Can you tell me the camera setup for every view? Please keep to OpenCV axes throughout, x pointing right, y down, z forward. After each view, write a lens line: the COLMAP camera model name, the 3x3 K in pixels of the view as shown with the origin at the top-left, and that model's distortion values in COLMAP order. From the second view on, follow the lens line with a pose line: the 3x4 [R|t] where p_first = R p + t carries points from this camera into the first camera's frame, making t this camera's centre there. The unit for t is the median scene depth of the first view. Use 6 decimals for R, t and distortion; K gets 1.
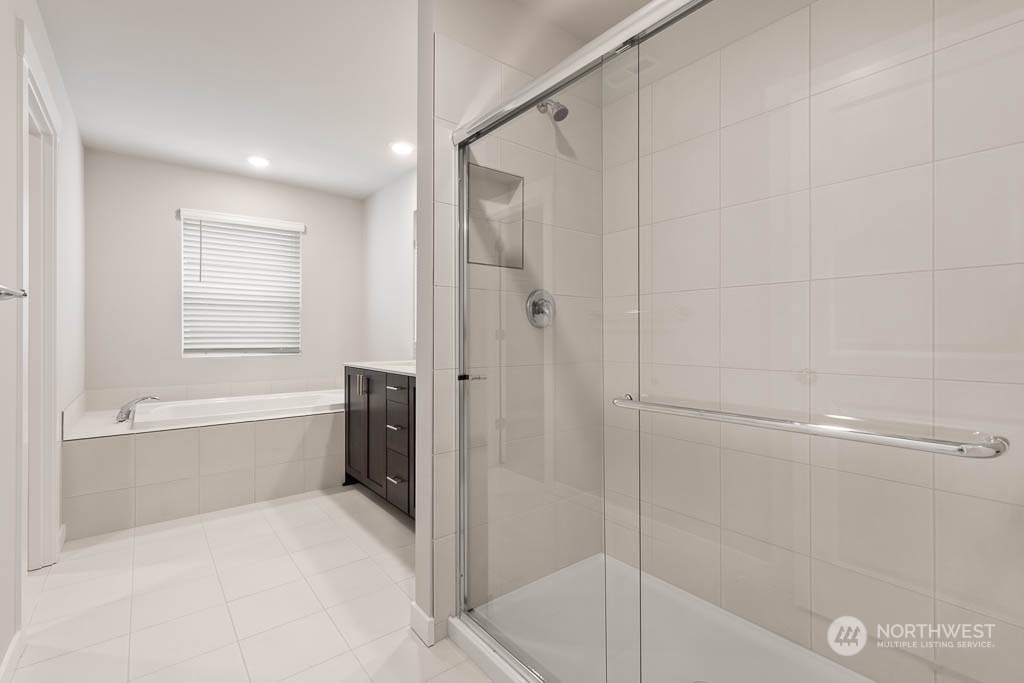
lens RADIAL K [[465.9, 0, 510.0], [0, 465.9, 337.9], [0, 0, 1]] dist [0.018428, 0.000620]
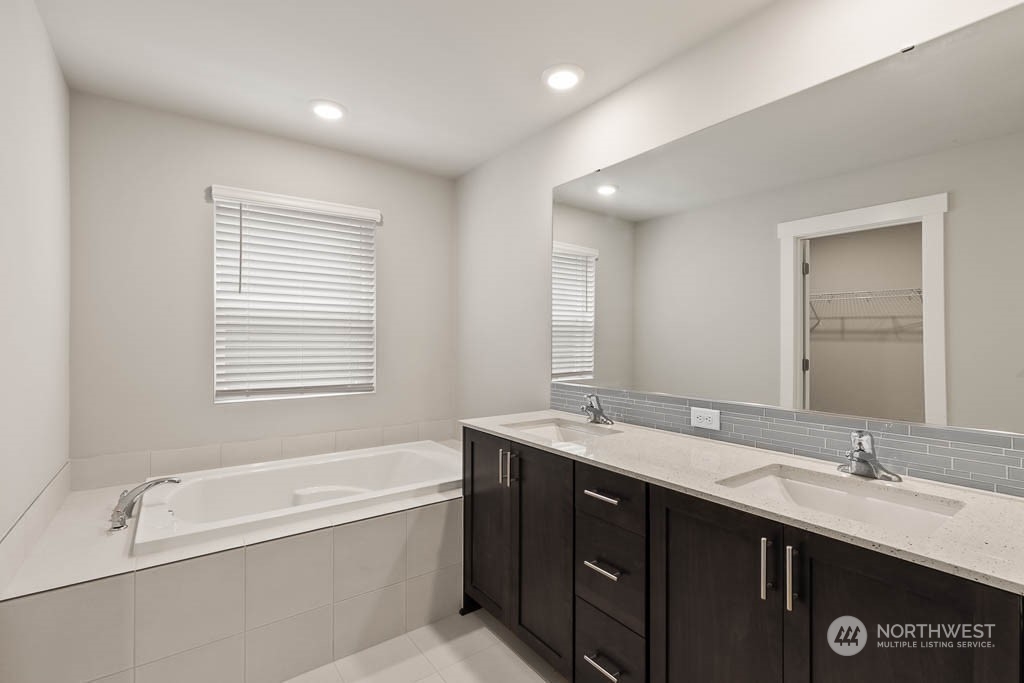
lens RADIAL K [[465.9, 0, 513.9], [0, 465.9, 341.7], [0, 0, 1]] dist [0.018428, 0.000620]
pose [[0.999726, 0.006019, -0.022622, -0.247286], [-0.006000, 0.999982, 0.000937, -0.051787], [0.022627, -0.000801, 0.999744, 0.329469]]
